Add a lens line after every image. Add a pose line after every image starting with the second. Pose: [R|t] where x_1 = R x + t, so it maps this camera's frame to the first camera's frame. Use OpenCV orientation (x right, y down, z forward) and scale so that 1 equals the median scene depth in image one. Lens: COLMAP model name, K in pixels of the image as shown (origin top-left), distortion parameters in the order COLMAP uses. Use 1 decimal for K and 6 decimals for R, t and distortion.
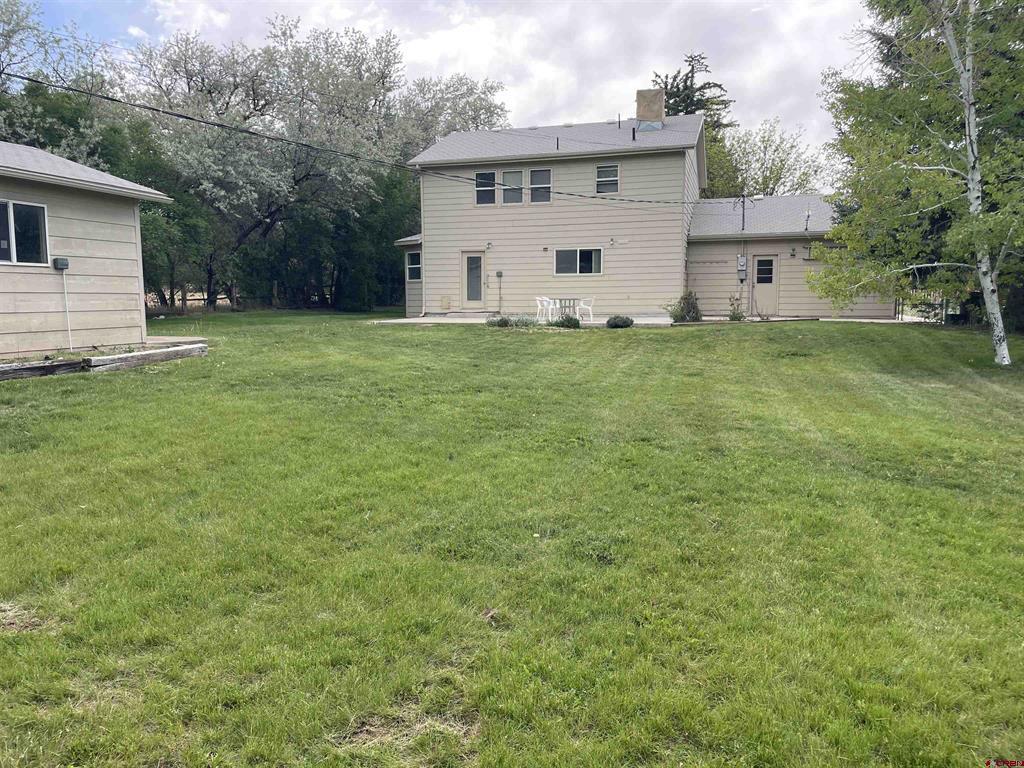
lens RADIAL K [[773.9, 0, 496.8], [0, 773.9, 370.8], [0, 0, 1]] dist [0.083246, -0.107023]
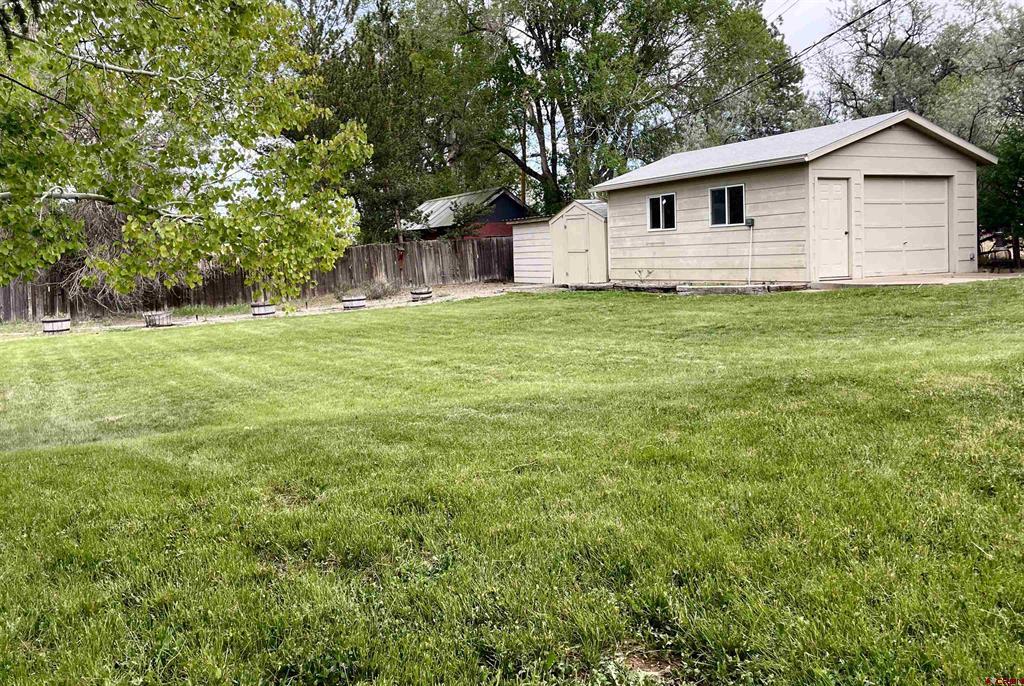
lens RADIAL K [[888.1, 0, 519.9], [0, 888.1, 322.6], [0, 0, 1]] dist [0.034750, -0.026604]
pose [[-0.698545, 0.083578, -0.710668, 0.938422], [-0.027590, 0.989271, 0.143463, -0.178877], [0.715034, 0.119823, -0.688745, 1.869598]]
